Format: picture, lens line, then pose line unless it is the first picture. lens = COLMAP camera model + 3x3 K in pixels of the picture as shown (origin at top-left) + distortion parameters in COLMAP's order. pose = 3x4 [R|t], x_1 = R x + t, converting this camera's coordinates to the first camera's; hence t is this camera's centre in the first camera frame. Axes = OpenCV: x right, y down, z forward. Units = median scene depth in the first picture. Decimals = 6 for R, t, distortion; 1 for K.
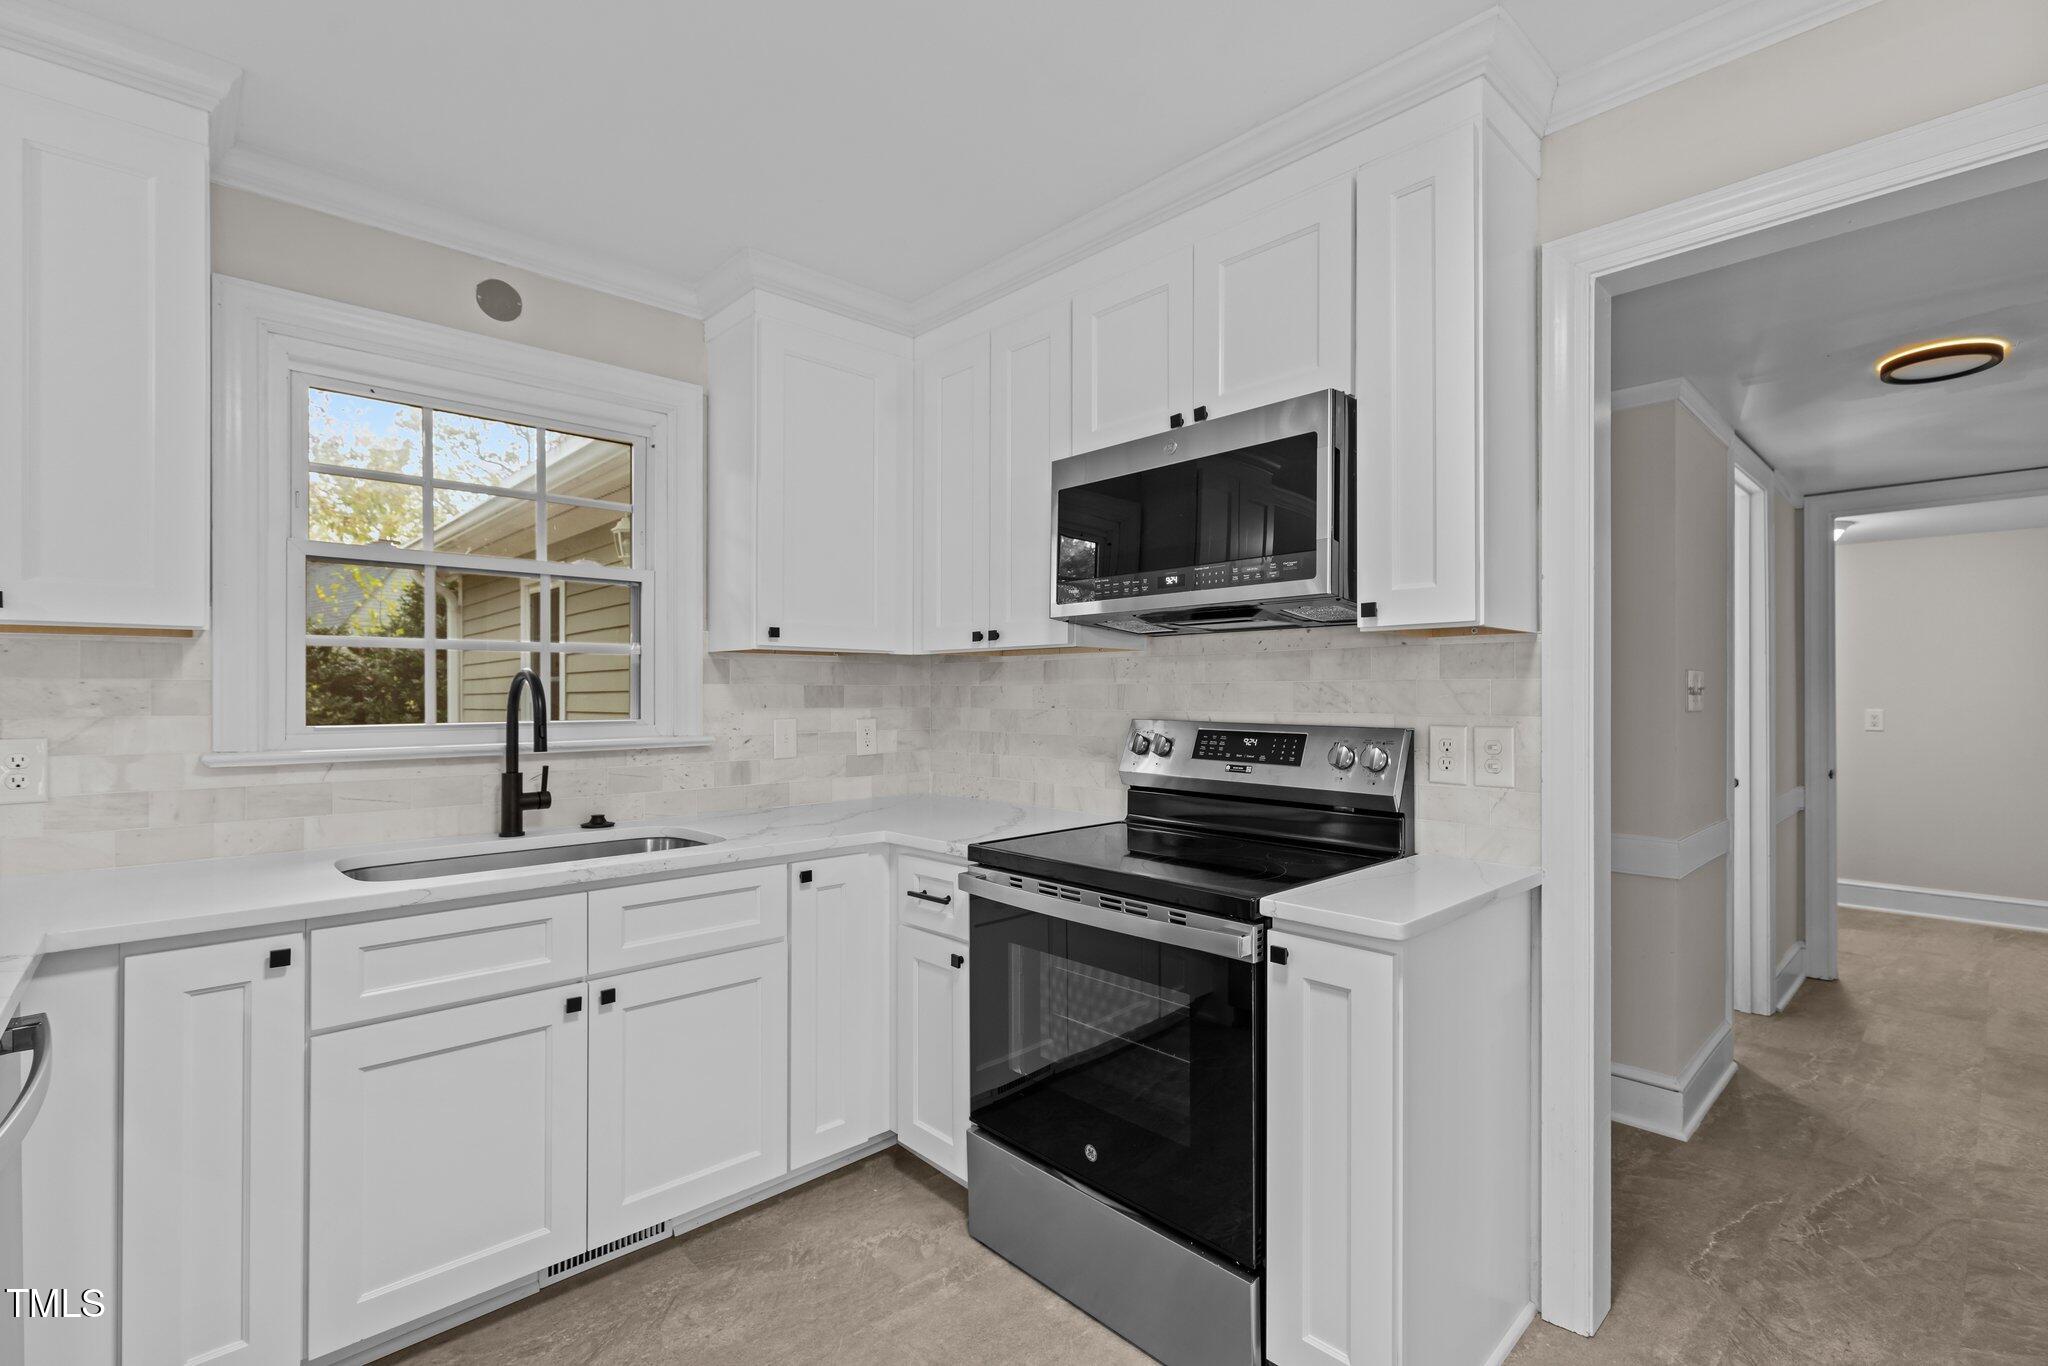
lens RADIAL K [[923.5, 0, 1022.5], [0, 923.5, 688.8], [0, 0, 1]] dist [0.001979, -0.000651]
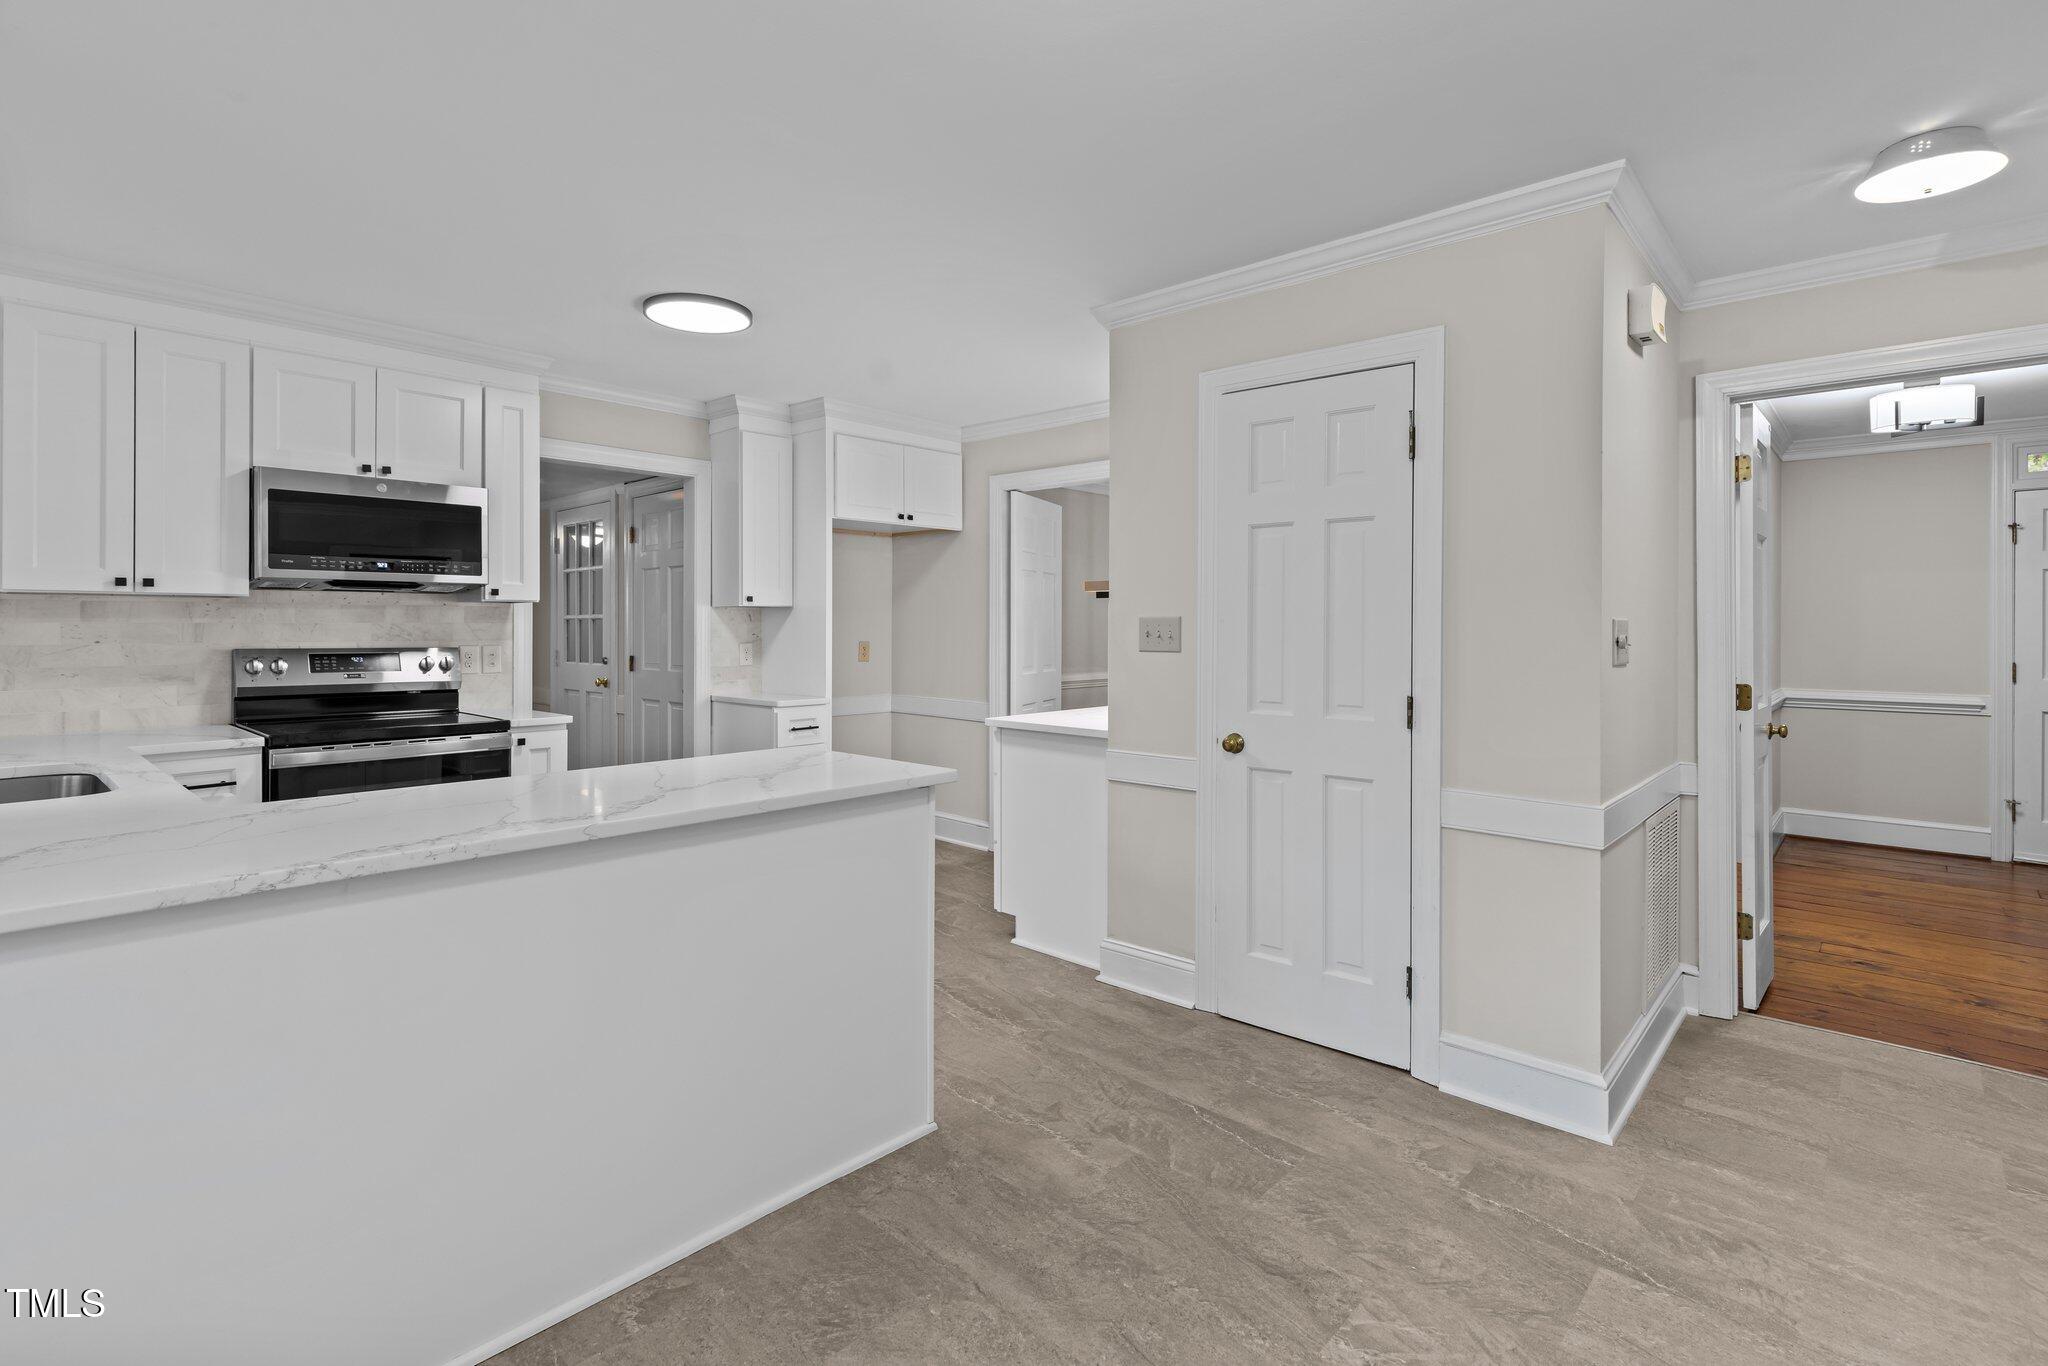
lens RADIAL K [[954.8, 0, 1010.4], [0, 954.8, 626.8], [0, 0, 1]] dist [0.002995, -0.000277]
pose [[-0.072903, 0.002620, 0.997336, -1.605347], [-0.005587, 0.999980, -0.003035, -0.002306], [-0.997323, -0.005793, -0.072887, -0.042938]]
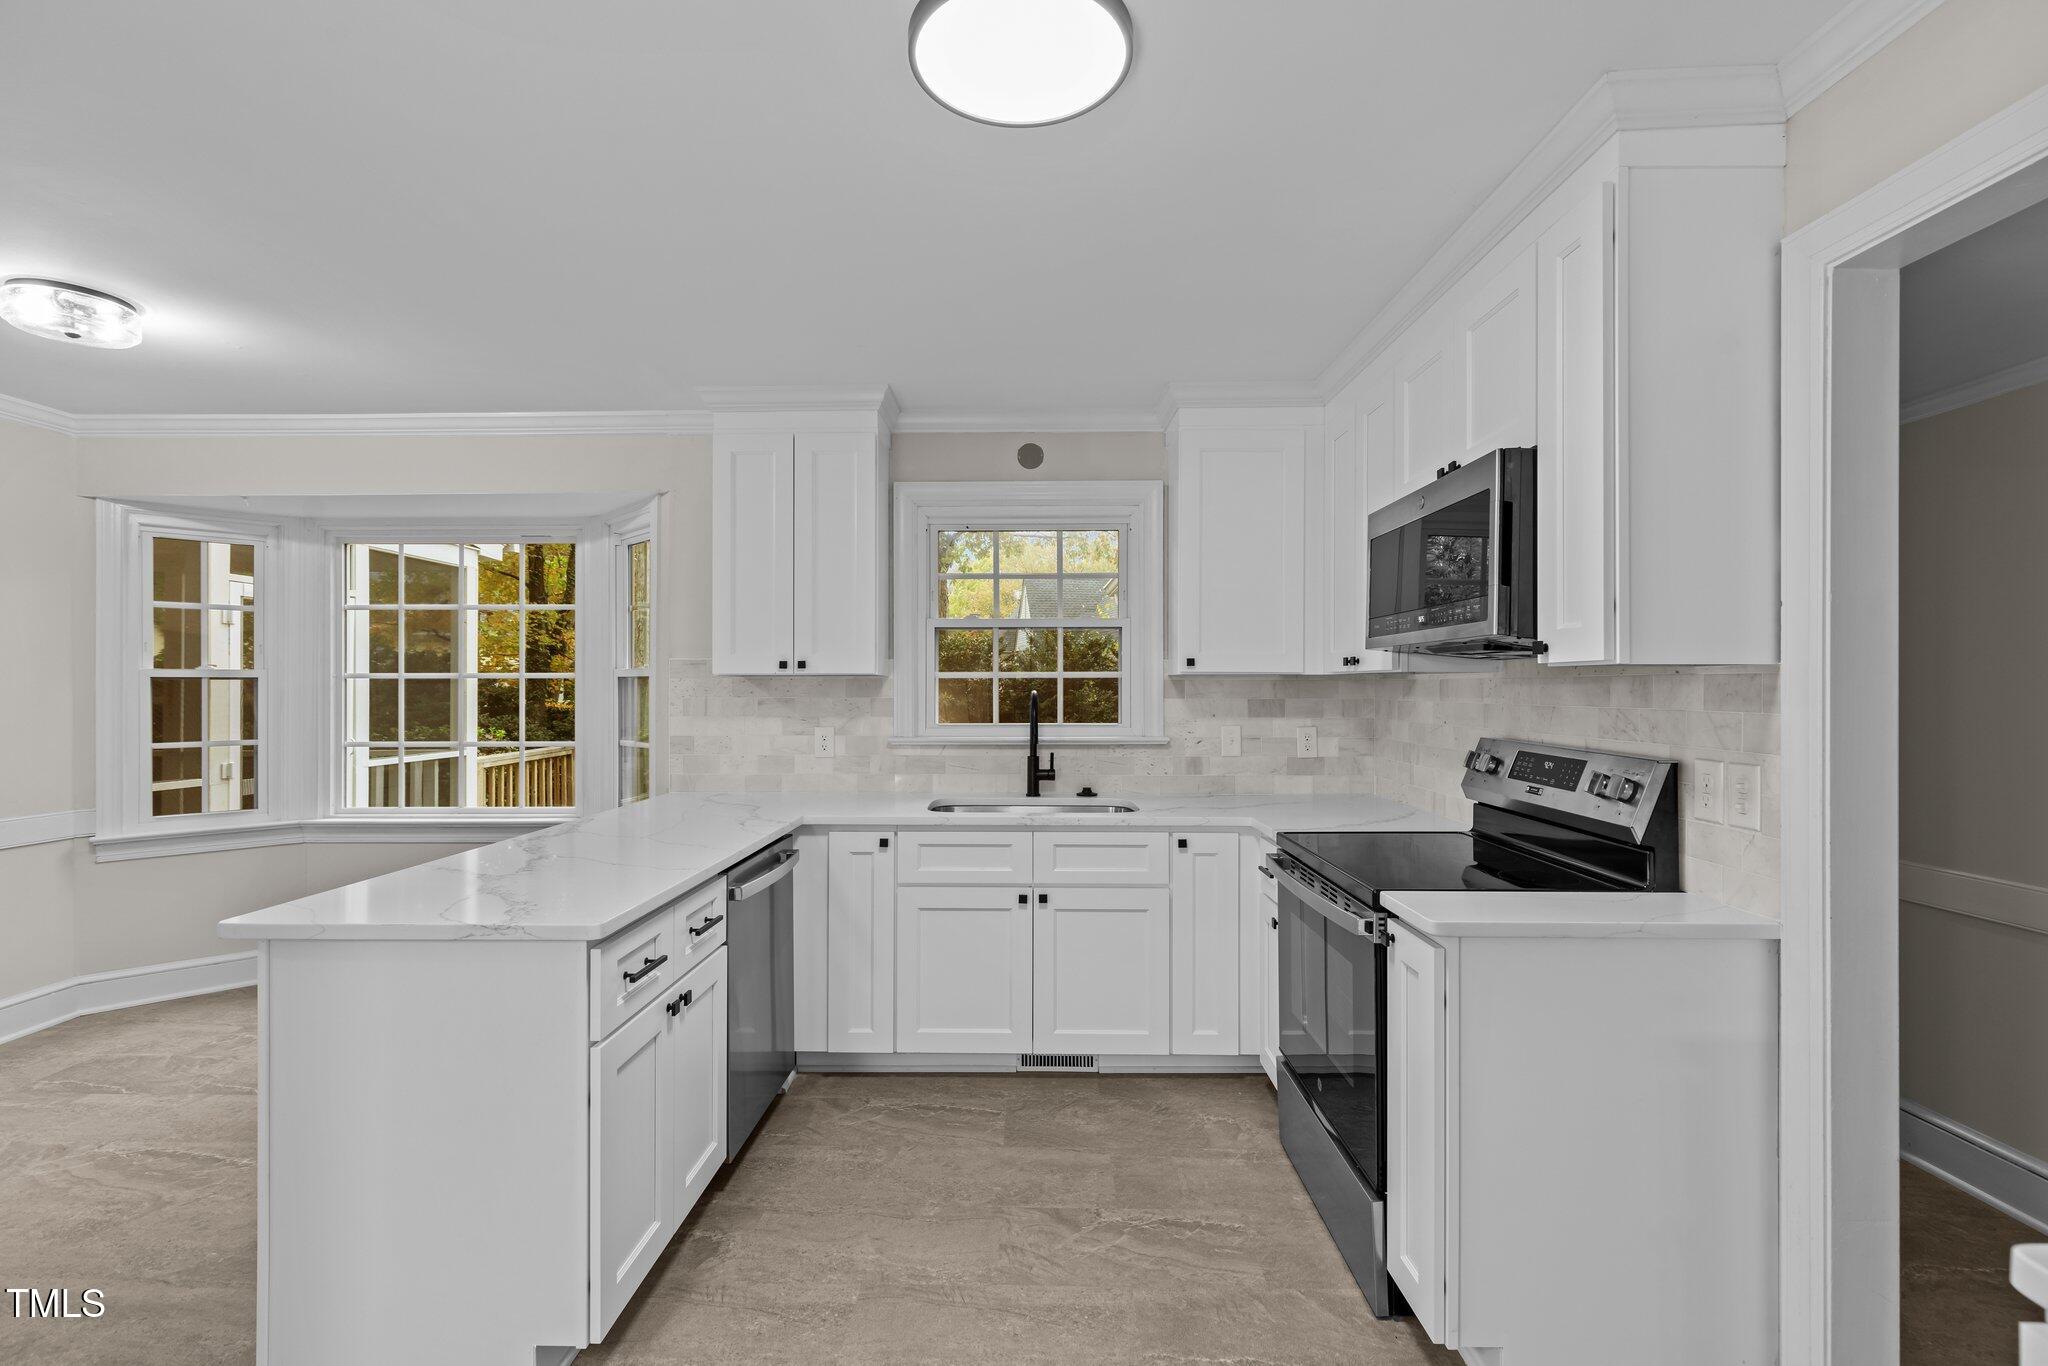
lens RADIAL K [[919.2, 0, 1024.0], [0, 919.2, 683.0], [0, 0, 1]] dist [0.001630, 0.000030]
pose [[0.721013, -0.000518, -0.692921, 0.557514], [0.001794, 0.999998, 0.001119, -0.037810], [0.692919, -0.002050, 0.721012, -0.150756]]
